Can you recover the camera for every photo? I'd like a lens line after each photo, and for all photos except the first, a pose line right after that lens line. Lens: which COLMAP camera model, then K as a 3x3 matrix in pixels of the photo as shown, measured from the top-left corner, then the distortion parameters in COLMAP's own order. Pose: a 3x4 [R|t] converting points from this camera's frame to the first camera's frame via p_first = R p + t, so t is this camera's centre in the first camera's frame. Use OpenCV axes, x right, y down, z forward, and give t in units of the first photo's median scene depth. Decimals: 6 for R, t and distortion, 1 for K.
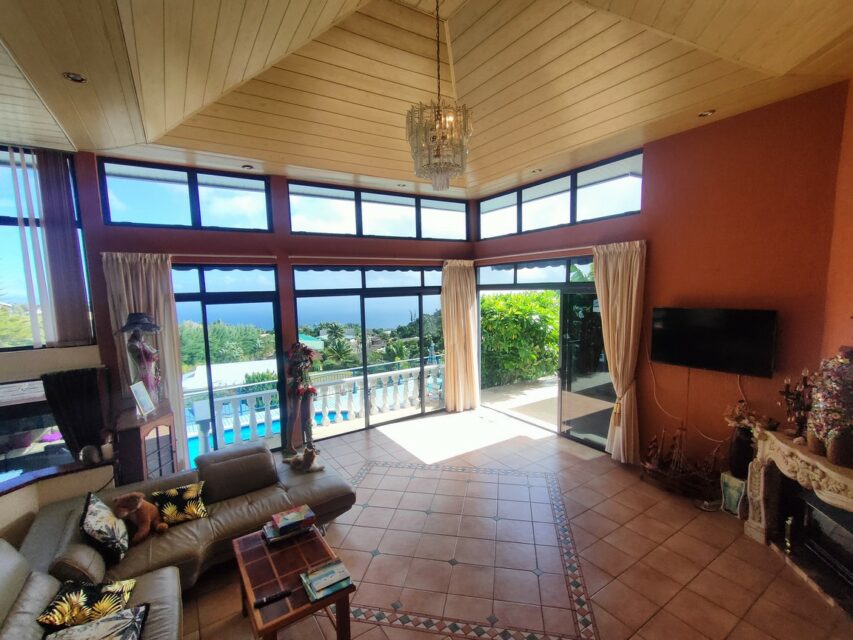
lens RADIAL K [[384.1, 0, 428.2], [0, 384.1, 334.6], [0, 0, 1]] dist [-0.000056, -0.000293]
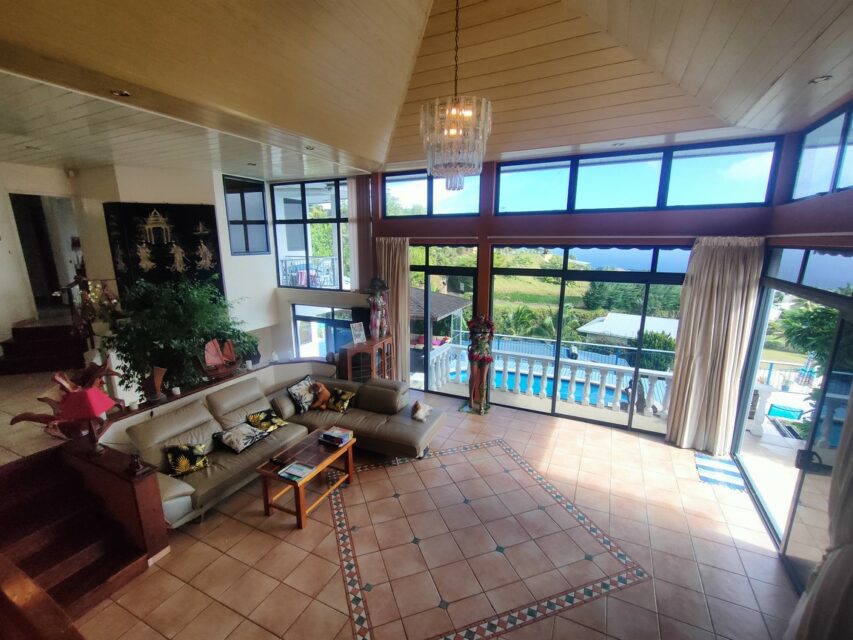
lens RADIAL K [[383.0, 0, 425.1], [0, 383.0, 331.6], [0, 0, 1]] dist [-0.033531, -0.000063]
pose [[0.503861, 0.218892, -0.835590, 0.502449], [-0.113786, 0.975749, 0.186995, -0.116319], [0.856257, 0.000860, 0.516549, 0.273940]]
